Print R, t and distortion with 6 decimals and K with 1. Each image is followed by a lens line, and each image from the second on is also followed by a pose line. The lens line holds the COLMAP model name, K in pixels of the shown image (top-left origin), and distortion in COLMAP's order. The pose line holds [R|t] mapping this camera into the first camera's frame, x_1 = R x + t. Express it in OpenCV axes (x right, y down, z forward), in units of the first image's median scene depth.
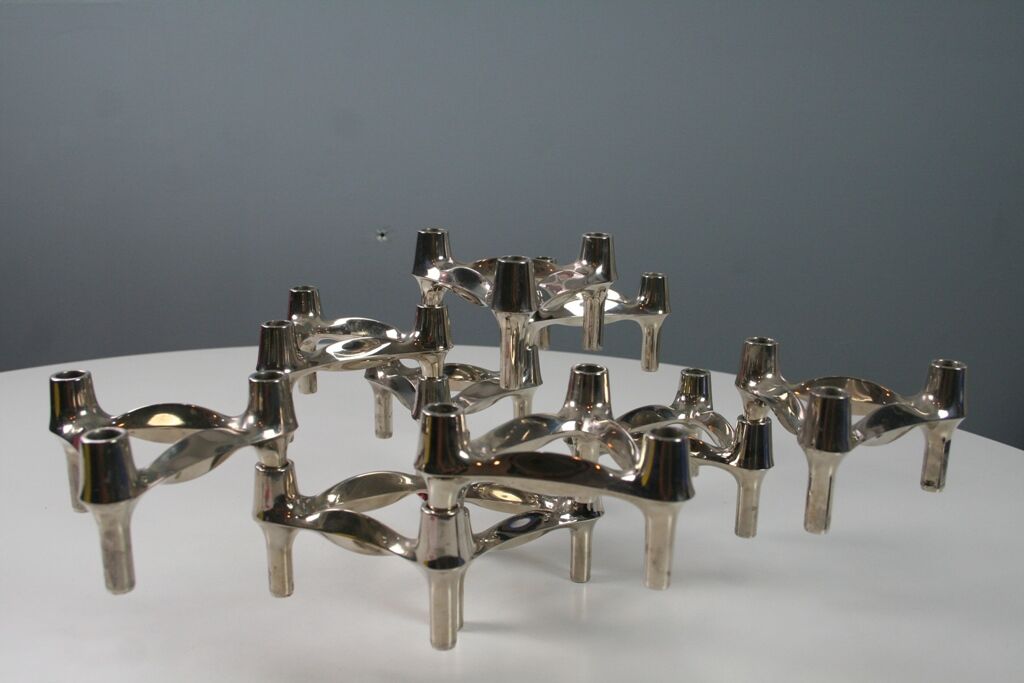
lens RADIAL K [[1215.7, 0, 512.0], [0, 1215.7, 341.5], [0, 0, 1]] dist [0.018797, 0.021366]
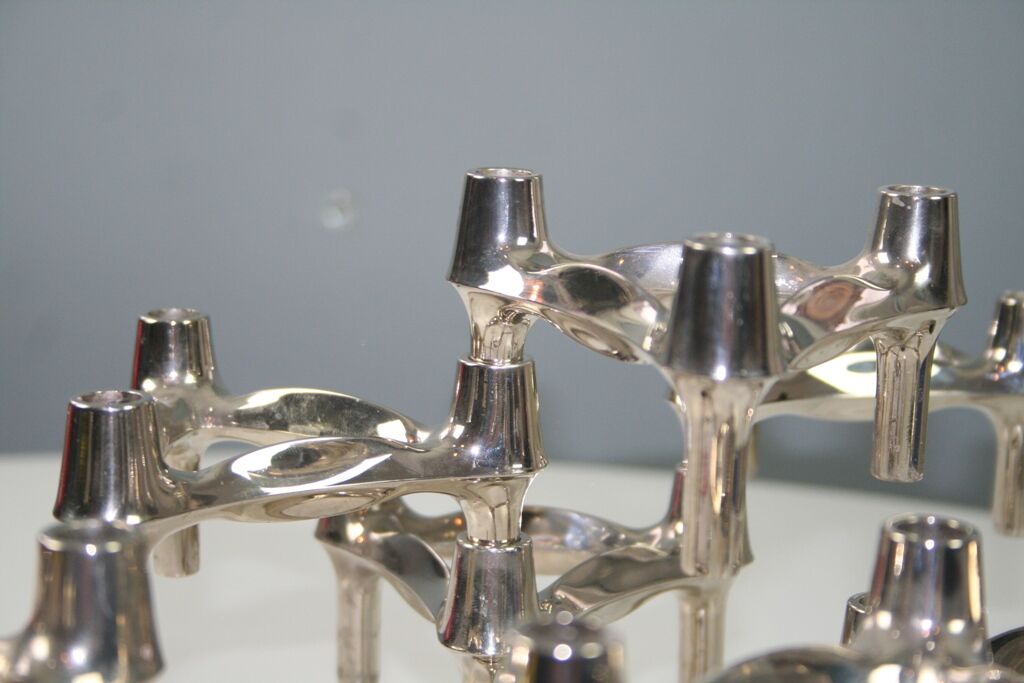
lens RADIAL K [[2574.7, 0, 512.0], [0, 2574.7, 341.5], [0, 0, 1]] dist [0.162672, 0.553009]
pose [[0.999574, 0.016021, -0.024375, -0.040055], [-0.017130, 0.998795, -0.045996, 0.002963], [0.023609, 0.046394, 0.998644, 0.154922]]
